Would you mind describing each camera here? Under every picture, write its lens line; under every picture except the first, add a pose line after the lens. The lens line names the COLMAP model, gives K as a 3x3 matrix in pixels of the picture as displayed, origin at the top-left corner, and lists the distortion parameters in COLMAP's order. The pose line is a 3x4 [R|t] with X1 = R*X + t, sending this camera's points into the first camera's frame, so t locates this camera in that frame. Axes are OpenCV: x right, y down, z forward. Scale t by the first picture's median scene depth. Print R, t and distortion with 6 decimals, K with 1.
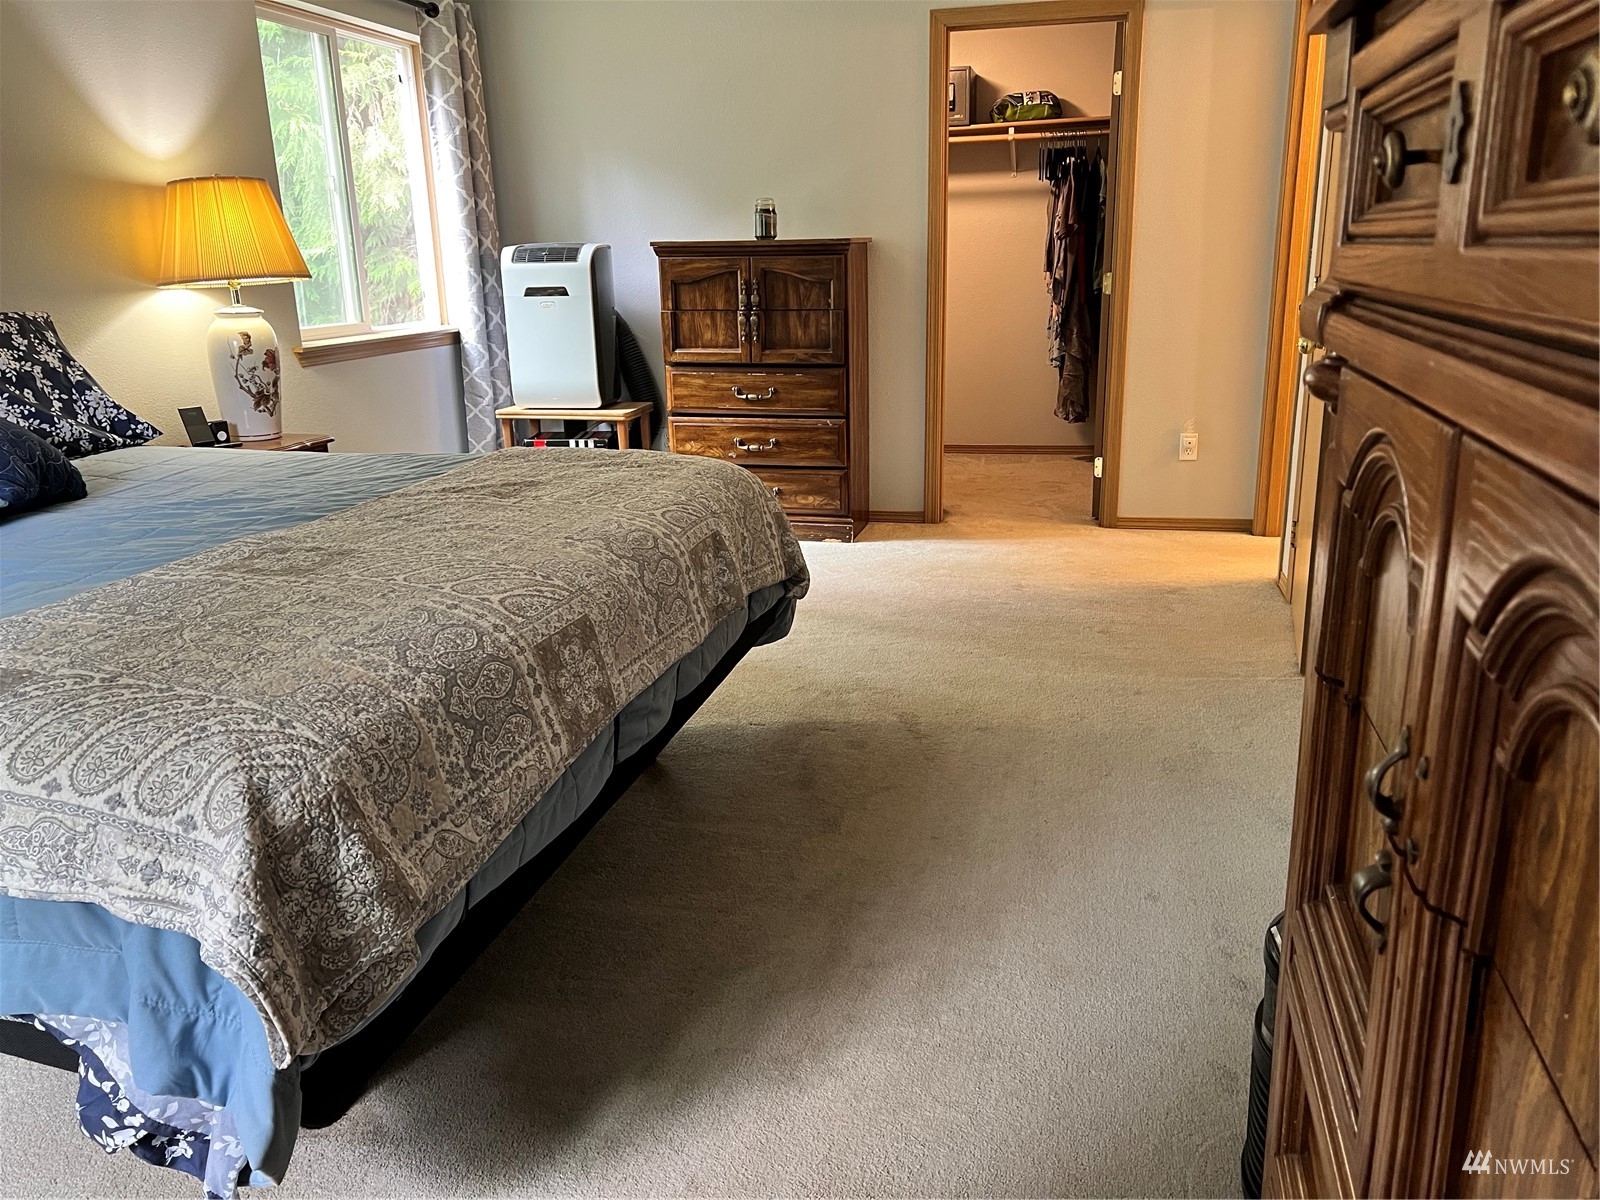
lens RADIAL K [[1208.3, 0, 800.2], [0, 1208.3, 595.7], [0, 0, 1]] dist [0.064306, -0.073591]
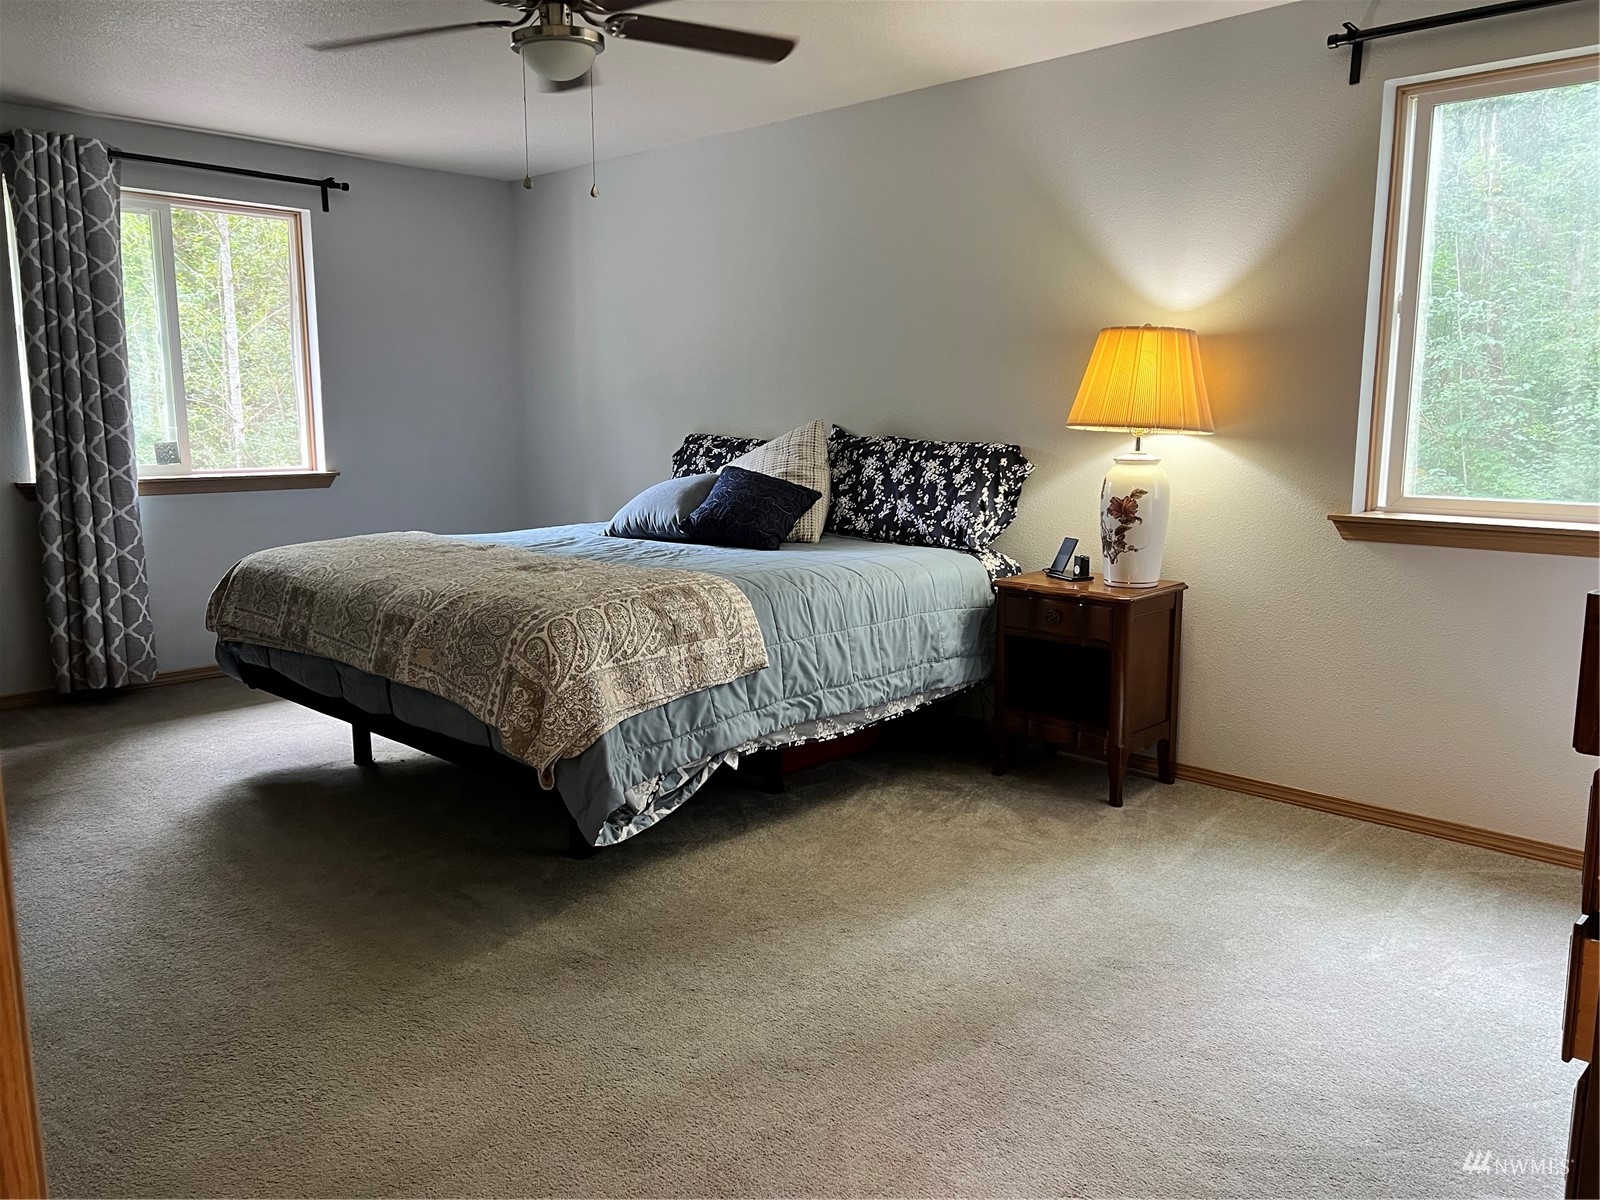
lens RADIAL K [[1208.3, 0, 798.5], [0, 1208.3, 599.7], [0, 0, 1]] dist [0.064306, -0.073591]
pose [[-0.513162, 0.153873, -0.844386, 0.585164], [-0.225138, 0.925218, 0.305426, -0.405501], [0.828238, 0.346837, -0.440144, 1.383098]]
